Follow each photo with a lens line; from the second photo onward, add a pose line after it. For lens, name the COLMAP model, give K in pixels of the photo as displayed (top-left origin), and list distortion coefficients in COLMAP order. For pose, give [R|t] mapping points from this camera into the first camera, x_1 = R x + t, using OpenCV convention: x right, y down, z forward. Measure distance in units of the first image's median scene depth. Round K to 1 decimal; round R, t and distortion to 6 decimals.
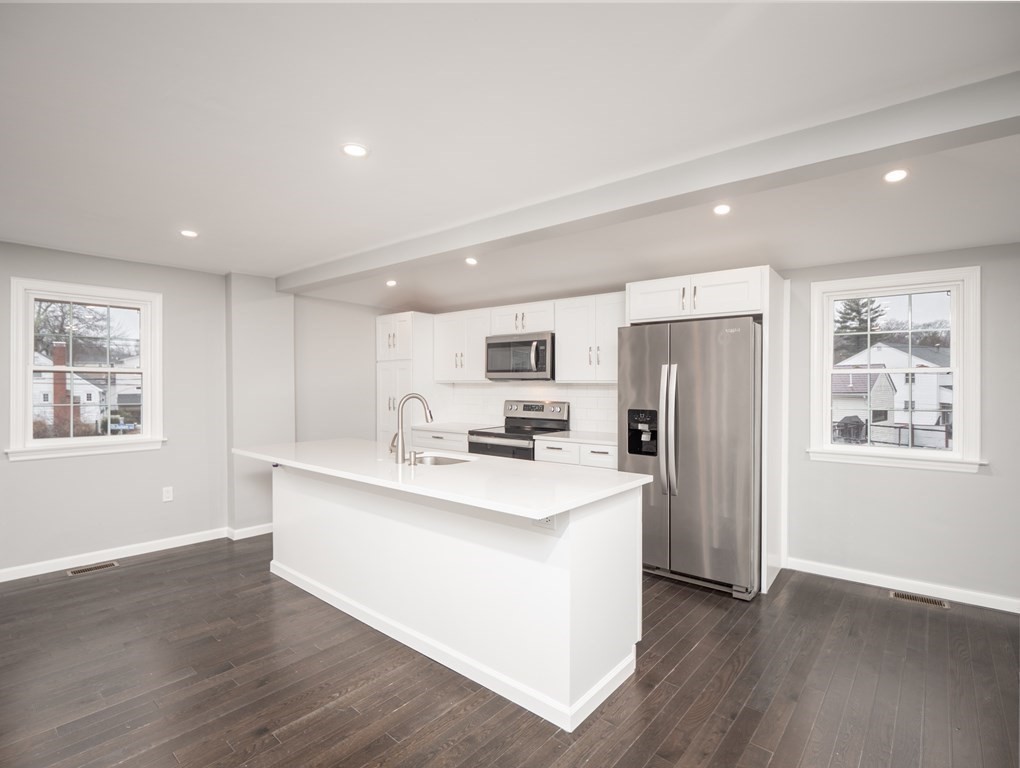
lens RADIAL K [[500.8, 0, 507.3], [0, 500.8, 382.6], [0, 0, 1]] dist [-0.011330, -0.001088]
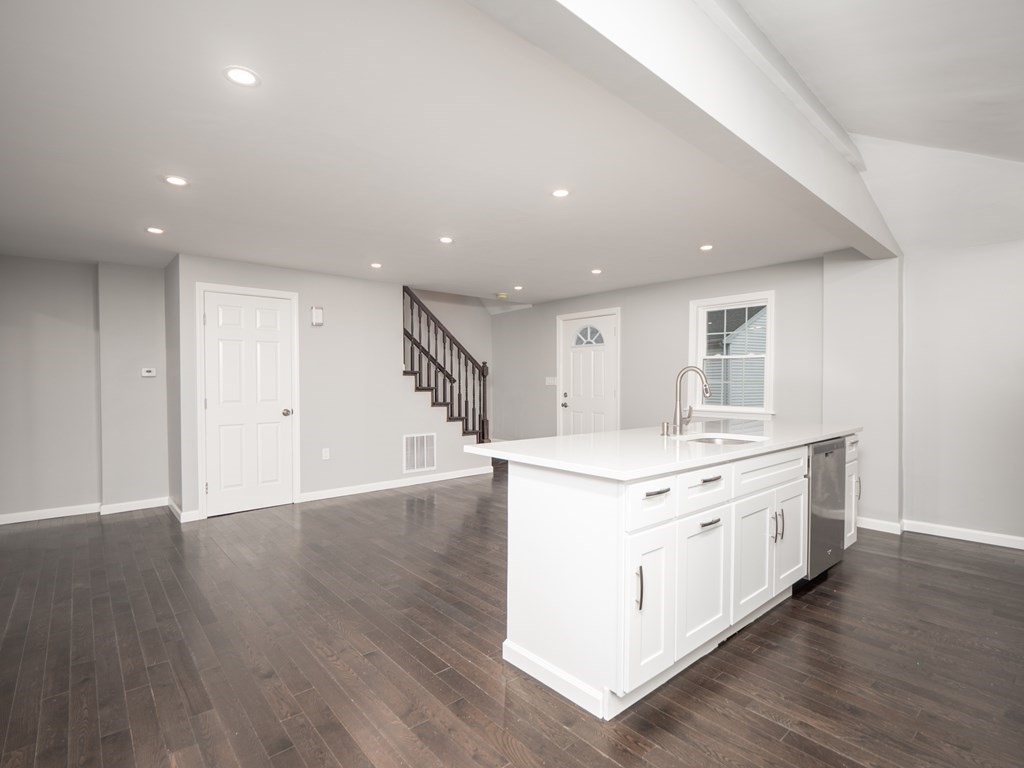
lens RADIAL K [[514.5, 0, 512.0], [0, 514.5, 384.0], [0, 0, 1]] dist [-0.014231, -0.000308]
pose [[-0.139897, 0.008930, -0.990126, 0.539082], [0.003160, 0.999958, 0.008572, 0.029809], [0.990161, -0.001929, -0.139919, 0.502273]]
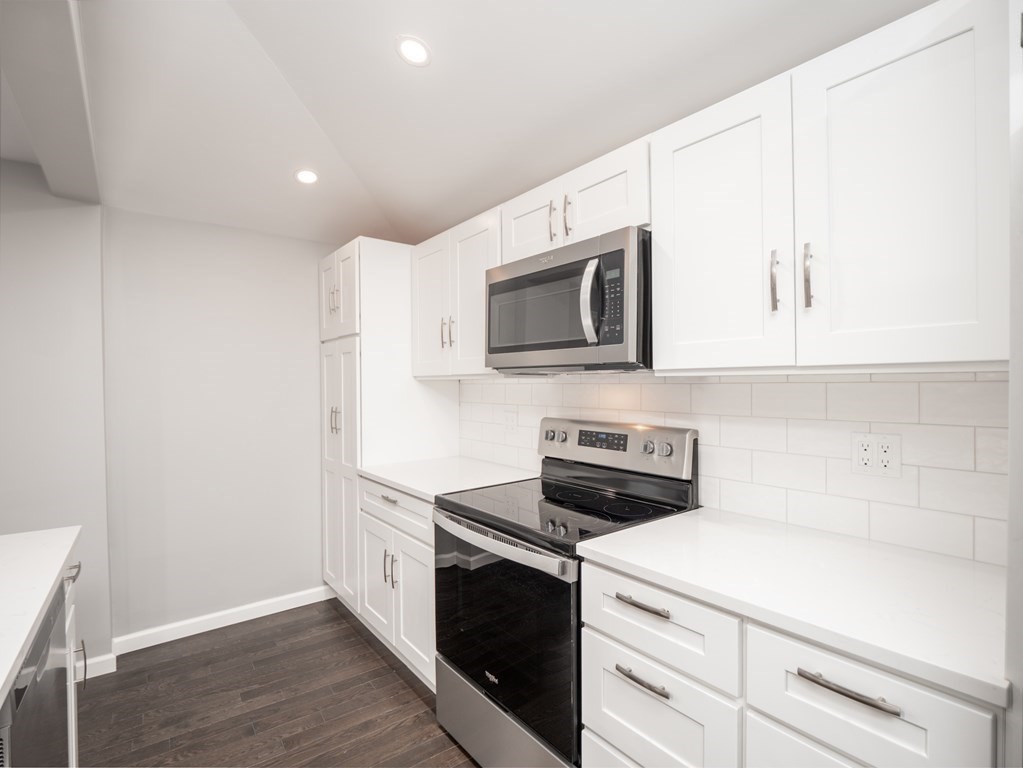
lens RADIAL K [[502.3, 0, 508.8], [0, 502.3, 382.6], [0, 0, 1]] dist [-0.011330, -0.001088]
pose [[0.972609, -0.006982, -0.232343, 0.080173], [0.008391, 0.999952, 0.005077, 0.002105], [0.232296, -0.006887, 0.972621, 0.651258]]
